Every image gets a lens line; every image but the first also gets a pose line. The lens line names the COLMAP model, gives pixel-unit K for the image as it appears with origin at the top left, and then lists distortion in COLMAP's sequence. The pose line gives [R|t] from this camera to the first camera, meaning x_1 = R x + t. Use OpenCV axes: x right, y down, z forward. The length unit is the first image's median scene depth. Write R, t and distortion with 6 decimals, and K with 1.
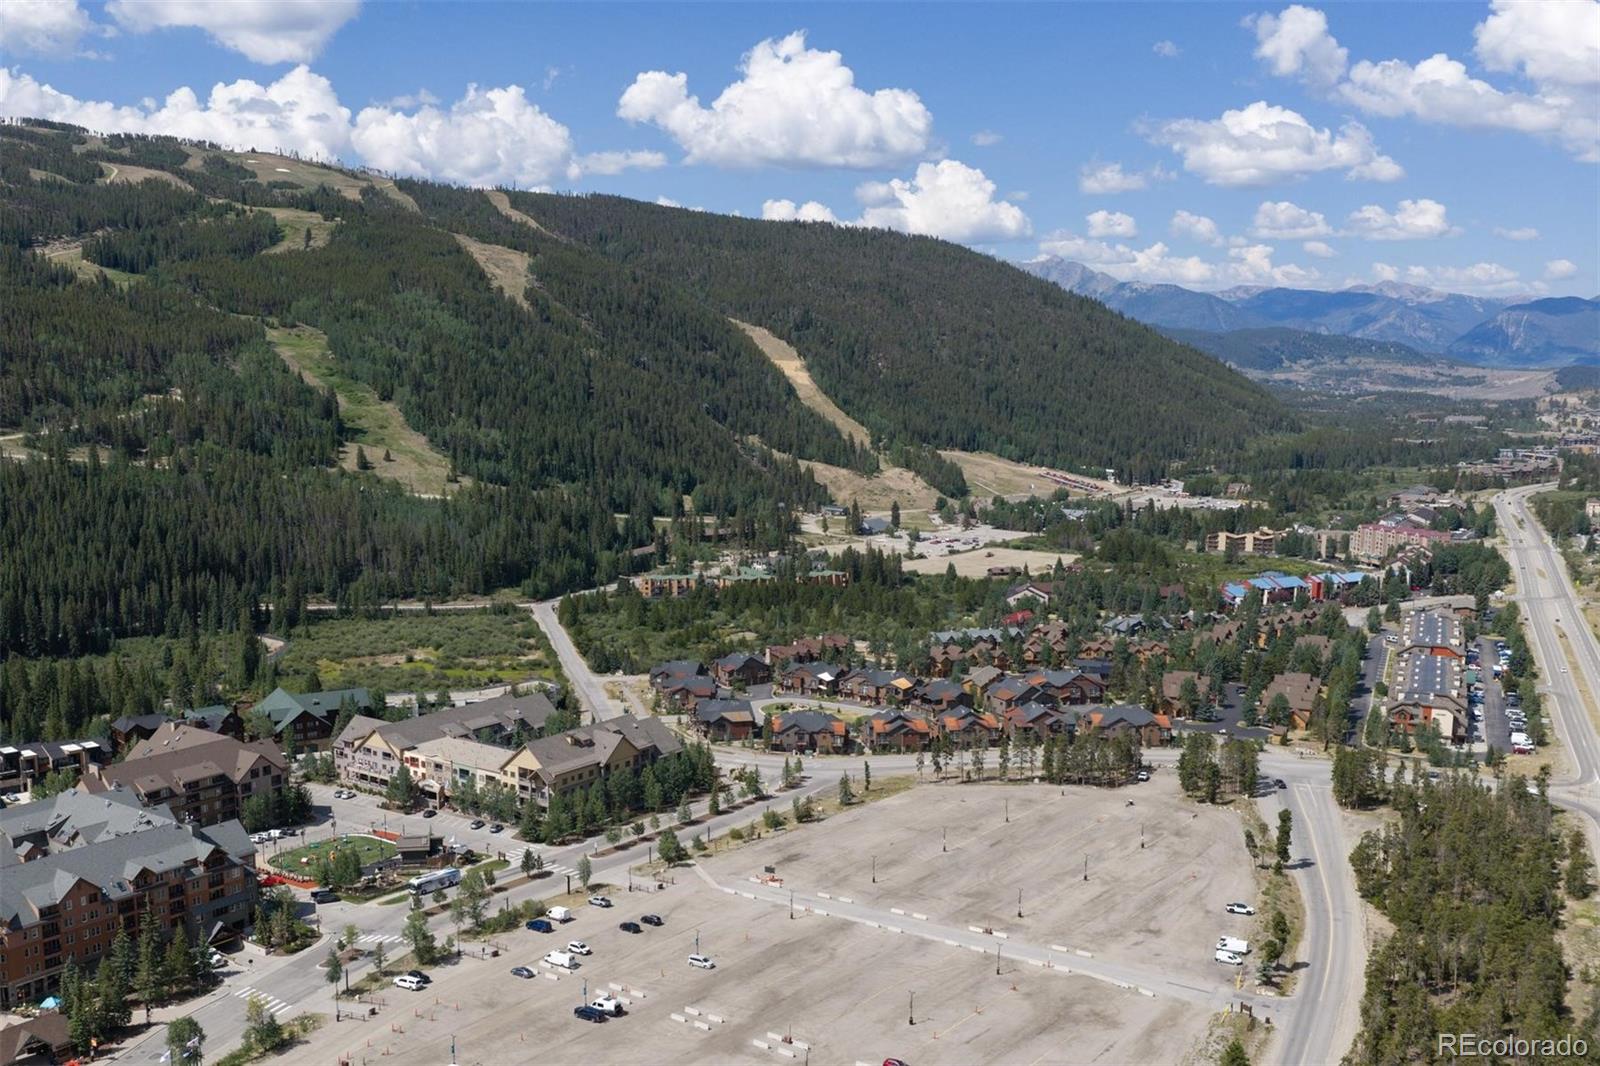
lens RADIAL K [[1552.1, 0, 720.9], [0, 1552.1, 630.3], [0, 0, 1]] dist [0.002485, 0.000000]
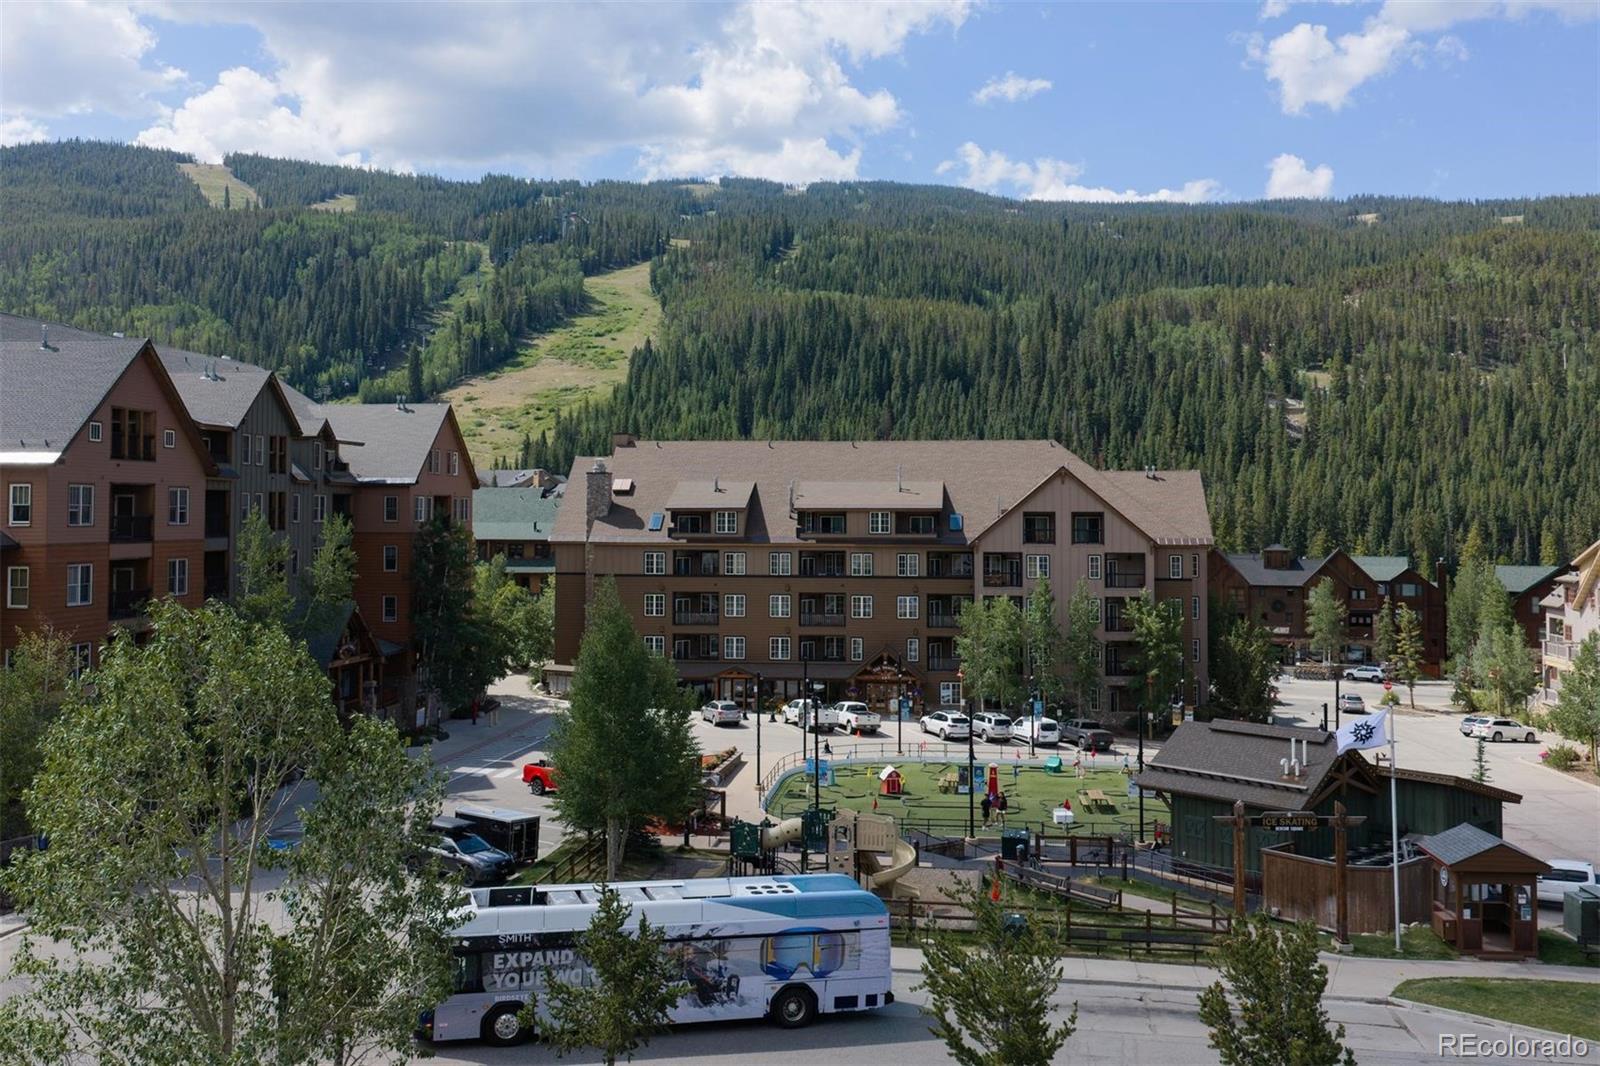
lens RADIAL K [[1531.8, 0, 796.7], [0, 1531.8, 453.3], [0, 0, 1]] dist [0.006897, 0.000000]
pose [[0.525006, -0.033592, -0.850435, -0.039763], [-0.157069, 0.978234, -0.135604, 0.068621], [0.836479, 0.204770, 0.508303, 0.440861]]
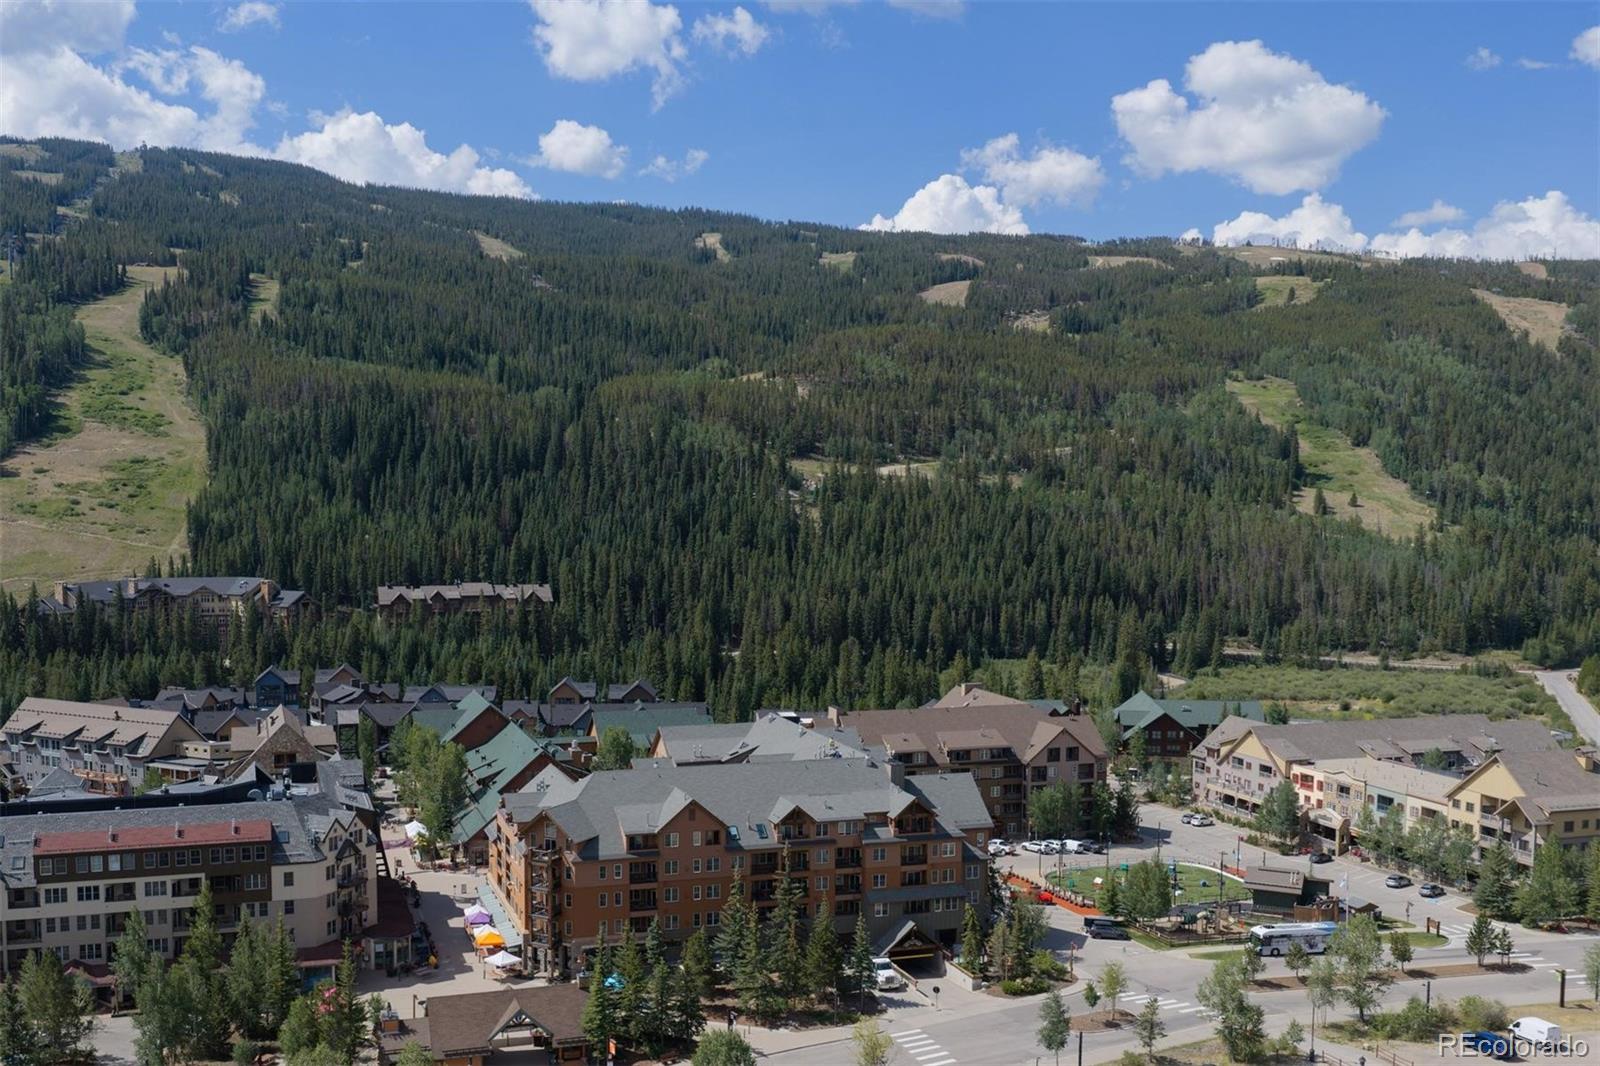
lens RADIAL K [[1558.1, 0, 706.3], [0, 1558.1, 617.6], [0, 0, 1]] dist [0.006977, 0.000000]
pose [[0.813588, 0.050939, -0.579206, -0.016637], [-0.106421, 0.992373, -0.062210, 0.049877], [0.571620, 0.112253, 0.812804, 0.190300]]
